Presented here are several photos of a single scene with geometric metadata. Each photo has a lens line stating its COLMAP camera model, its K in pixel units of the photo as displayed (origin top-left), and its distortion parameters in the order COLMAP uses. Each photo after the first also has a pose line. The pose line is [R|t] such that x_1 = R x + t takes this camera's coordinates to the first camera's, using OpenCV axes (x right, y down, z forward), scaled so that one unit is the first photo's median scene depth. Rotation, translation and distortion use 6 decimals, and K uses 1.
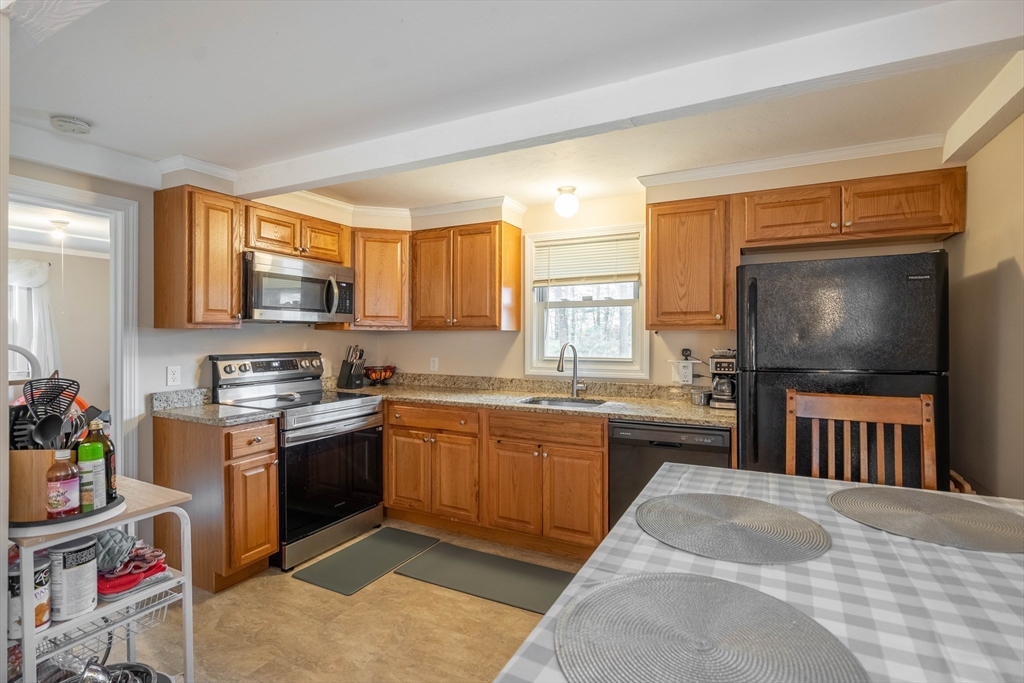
lens RADIAL K [[485.7, 0, 536.6], [0, 485.7, 340.4], [0, 0, 1]] dist [-0.002670, 0.001779]
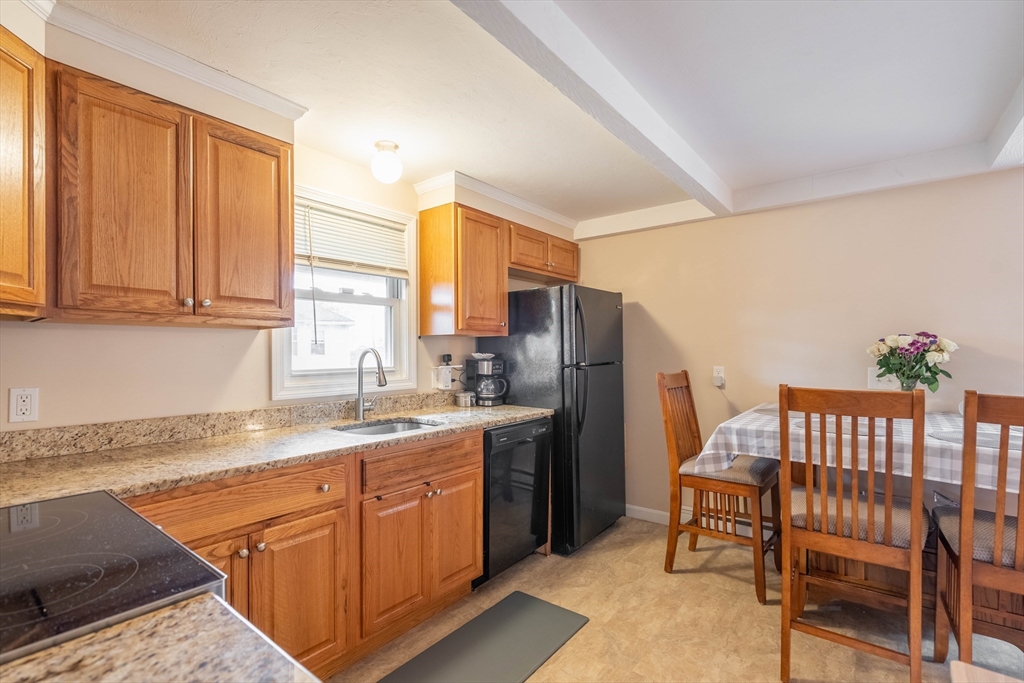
lens RADIAL K [[463.8, 0, 534.3], [0, 463.8, 350.8], [0, 0, 1]] dist [0.000358, 0.000315]
pose [[0.222978, -0.003443, 0.974817, -0.612597], [0.014753, 0.999891, 0.000157, 0.013493], [-0.974712, 0.014346, 0.223004, 0.631828]]
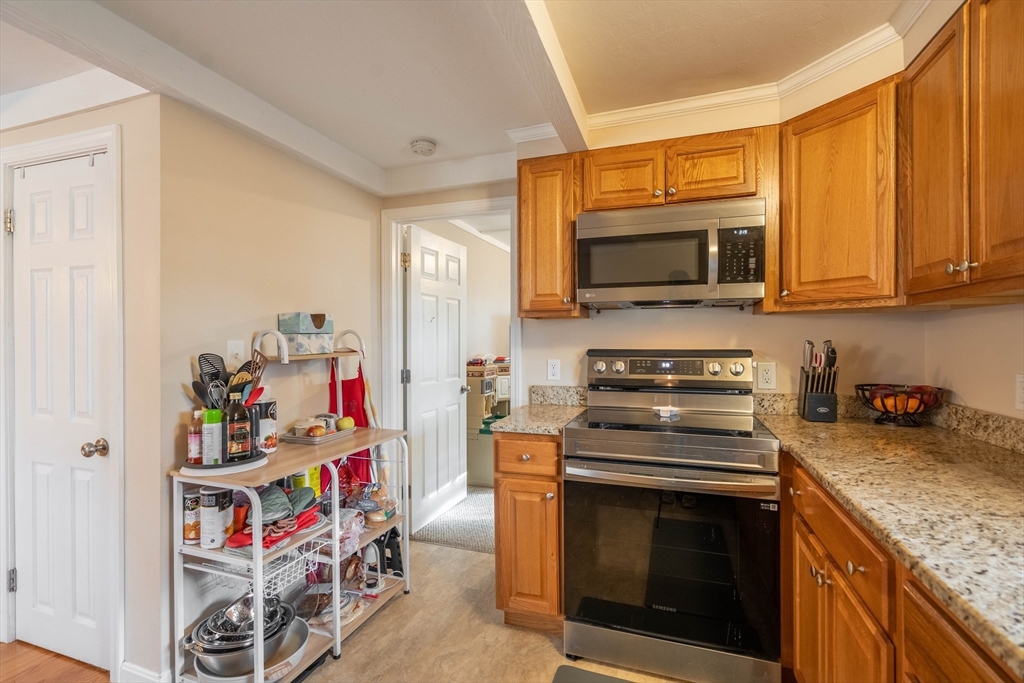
lens RADIAL K [[485.7, 0, 536.6], [0, 485.7, 340.4], [0, 0, 1]] dist [-0.002670, 0.001779]
pose [[0.087909, -0.002658, -0.996125, 0.155753], [-0.007881, 0.999963, -0.003364, 0.016632], [0.996097, 0.008146, 0.087885, 0.746778]]
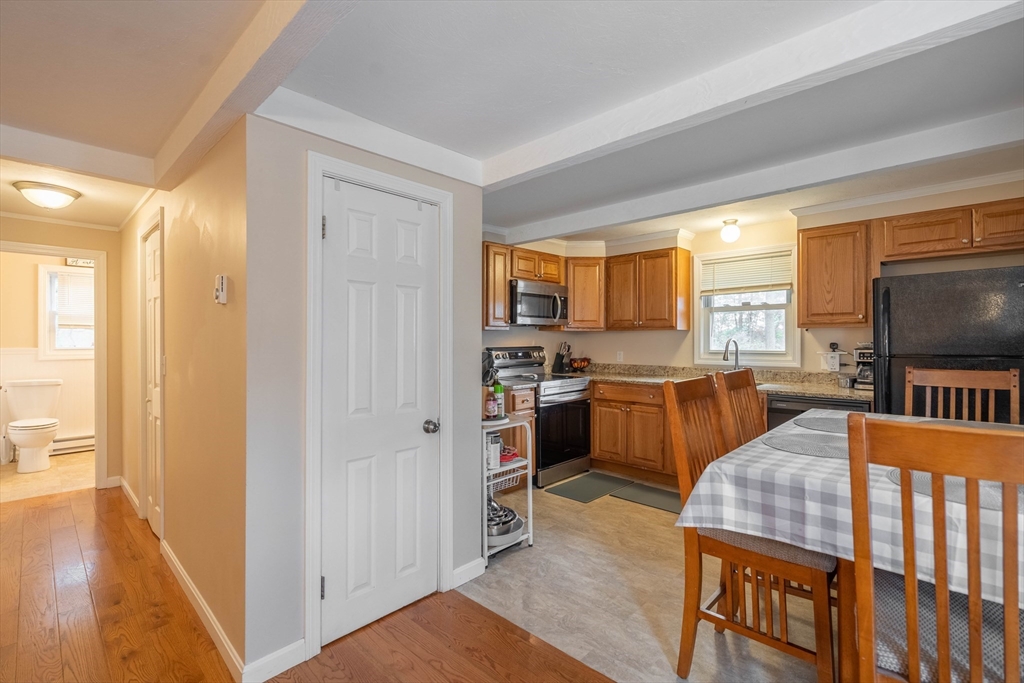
lens RADIAL K [[488.9, 0, 540.3], [0, 488.9, 341.4], [0, 0, 1]] dist [0.000542, 0.000579]
pose [[0.966071, -0.004946, -0.258230, -0.096382], [0.003814, 0.999981, -0.004885, 0.017814], [0.258249, 0.003734, 0.966071, -0.413963]]
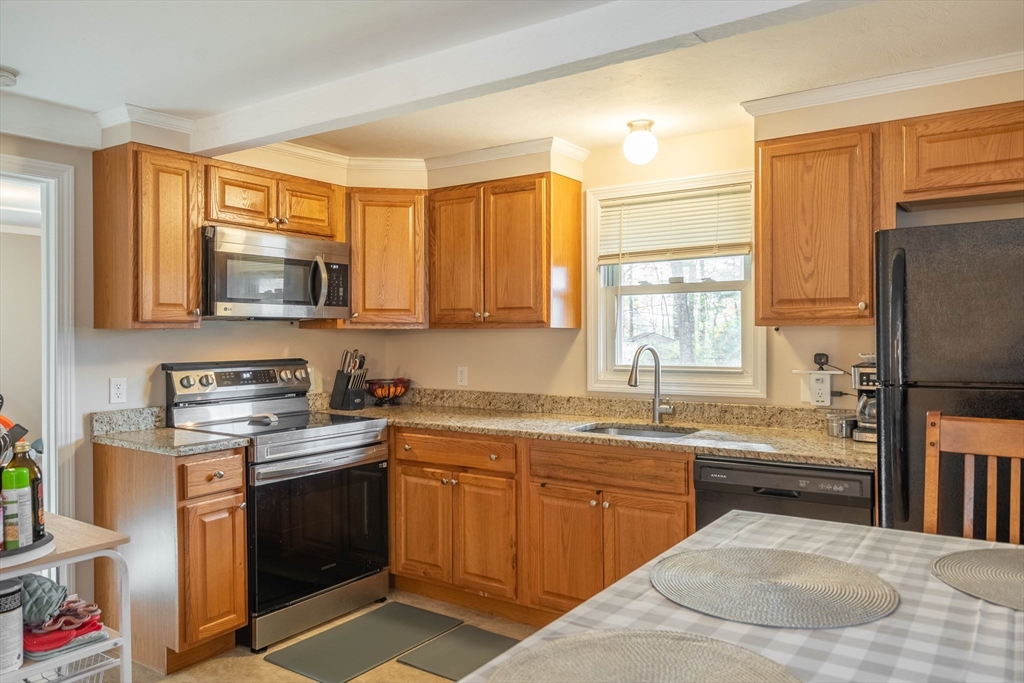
lens RADIAL K [[741.9, 0, 554.6], [0, 741.9, 339.8], [0, 0, 1]] dist [0.012946, -0.006530]
pose [[0.992059, -0.005208, -0.125667, 0.073824], [0.004969, 0.999985, -0.002210, -0.000876], [0.125677, 0.001568, 0.992070, -0.070677]]
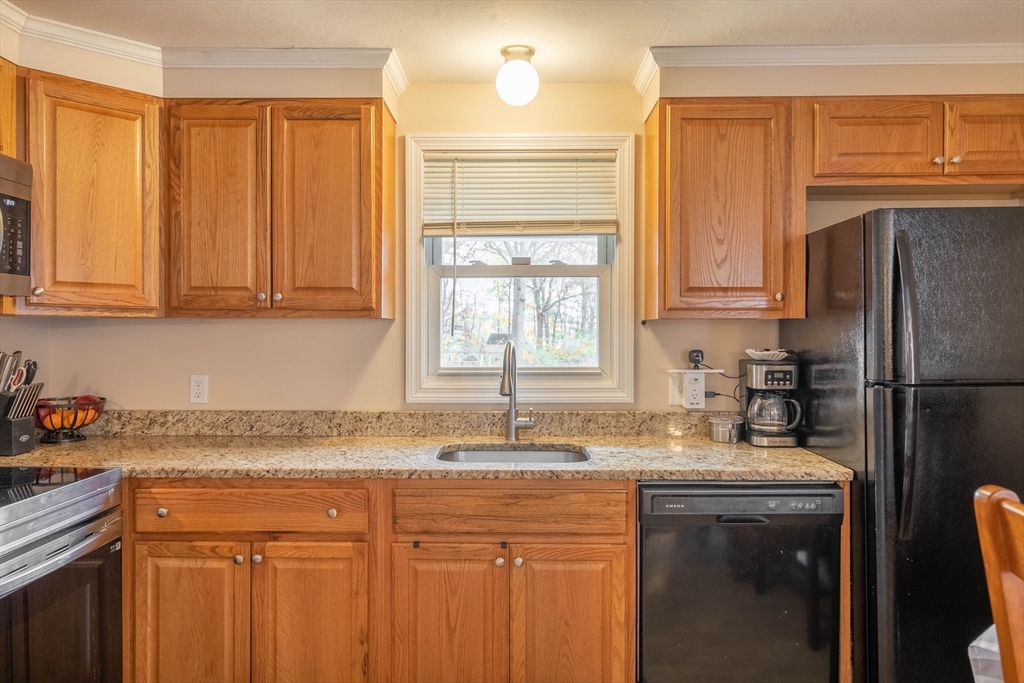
lens RADIAL K [[718.9, 0, 512.4], [0, 718.9, 338.3], [0, 0, 1]] dist [0.008905, -0.000282]
pose [[0.912522, -0.005845, 0.408986, -0.273958], [0.005874, 0.999982, 0.001185, 0.000572], [-0.408986, 0.001321, 0.912540, 0.289838]]
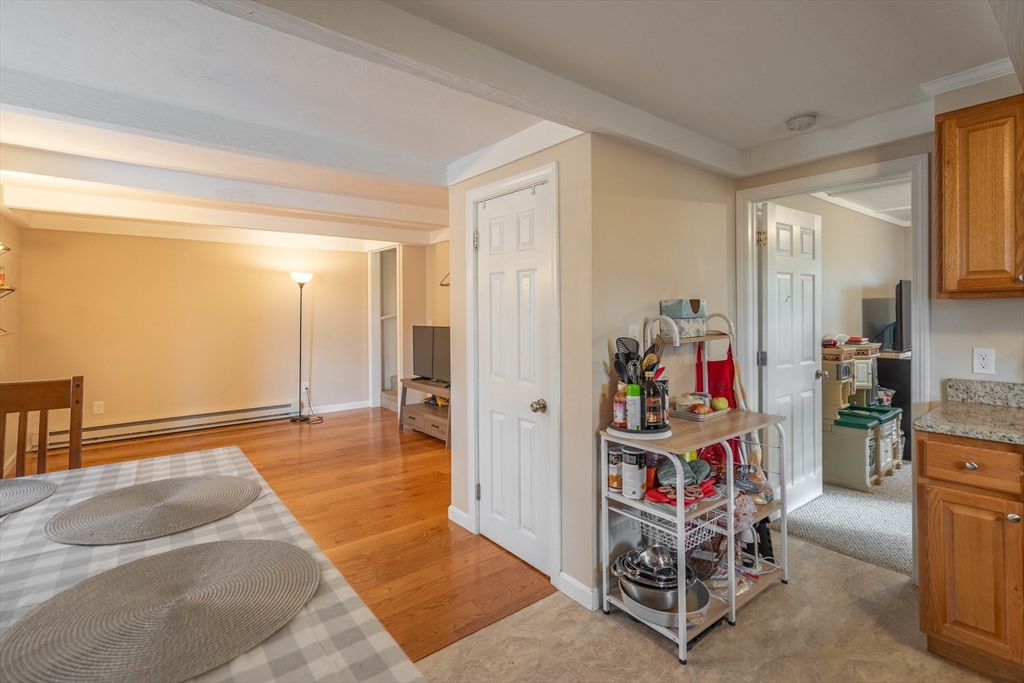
lens RADIAL K [[510.4, 0, 488.4], [0, 510.4, 311.5], [0, 0, 1]] dist [0.000242, 0.001350]
pose [[-0.491497, 0.003079, -0.870874, 0.278913], [-0.001016, 0.999991, 0.004109, -0.005880], [0.870878, 0.002905, -0.491490, 0.606351]]
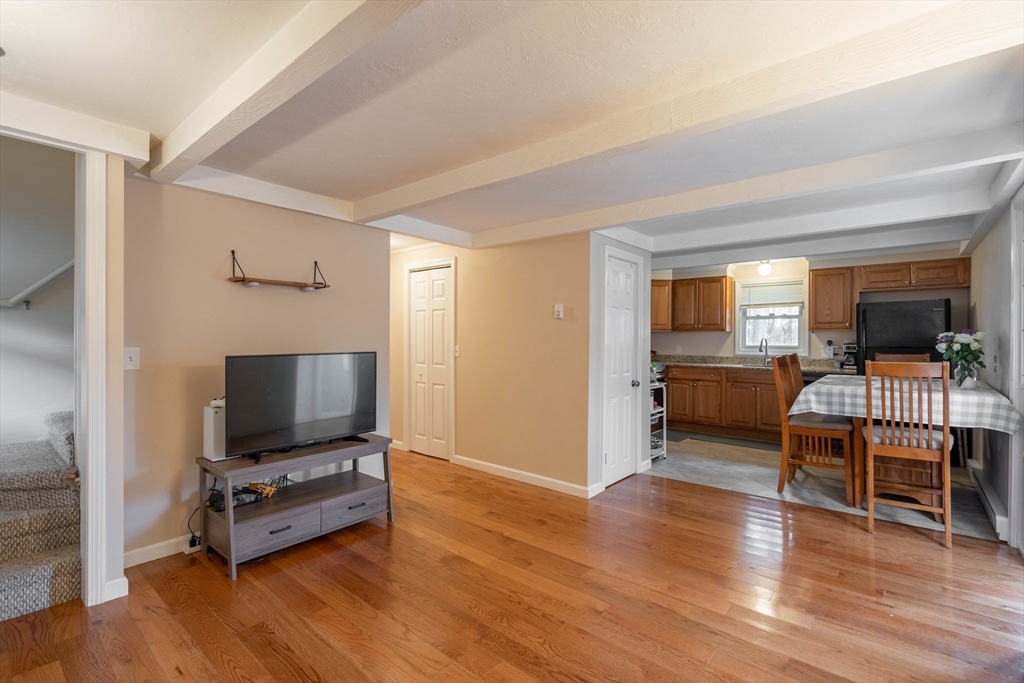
lens RADIAL K [[545.3, 0, 510.1], [0, 545.3, 339.2], [0, 0, 1]] dist [-0.000869, -0.000490]
pose [[0.982166, 0.000665, -0.188017, -0.566912], [-0.002076, 0.999971, -0.007306, 0.031700], [0.188007, 0.007566, 0.982139, -1.460043]]
